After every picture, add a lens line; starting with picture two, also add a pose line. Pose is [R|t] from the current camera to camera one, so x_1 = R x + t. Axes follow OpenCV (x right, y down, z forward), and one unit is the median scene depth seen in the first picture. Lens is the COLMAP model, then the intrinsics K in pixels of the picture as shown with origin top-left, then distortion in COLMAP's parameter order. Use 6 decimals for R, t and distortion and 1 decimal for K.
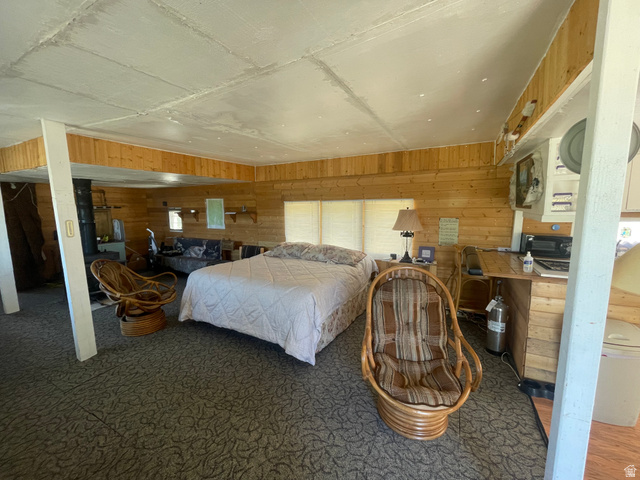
lens RADIAL K [[258.2, 0, 322.8], [0, 258.2, 236.3], [0, 0, 1]] dist [-0.002684, 0.000167]
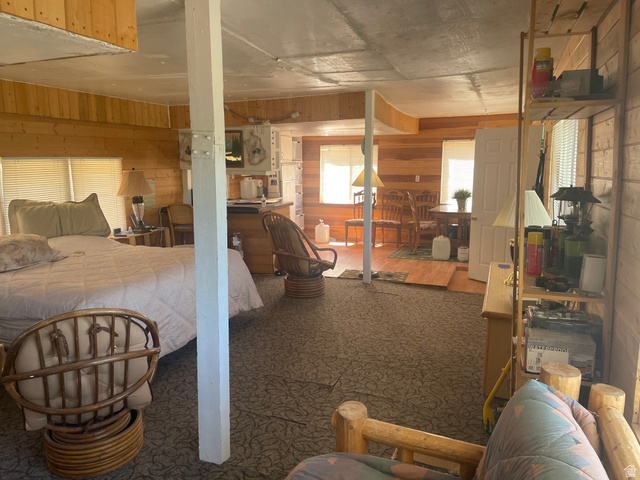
lens RADIAL K [[486.6, 0, 319.0], [0, 486.6, 239.4], [0, 0, 1]] dist [0.003981, -0.000610]
pose [[-0.128865, -0.143605, 0.981209, -1.316824], [0.127769, 0.978808, 0.160034, -0.060670], [-0.983397, 0.145991, -0.107785, 0.603357]]
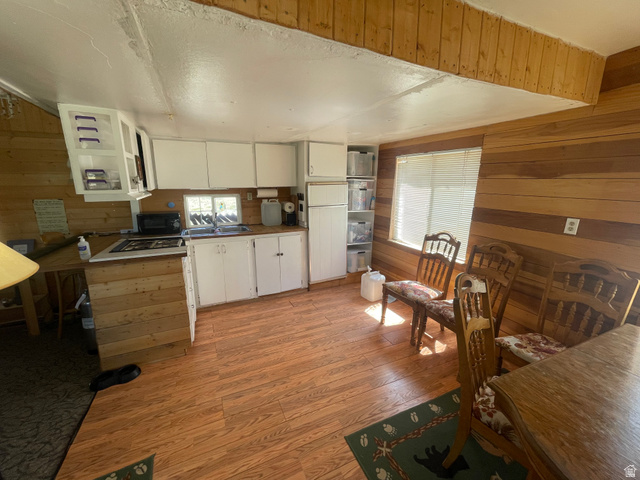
lens RADIAL K [[258.2, 0, 318.6], [0, 258.2, 240.1], [0, 0, 1]] dist [-0.002684, 0.000167]
pose [[0.612622, -0.160168, 0.773977, 0.367984], [0.084173, 0.986904, 0.137607, 0.011527], [-0.785882, -0.019153, 0.618080, -0.111540]]
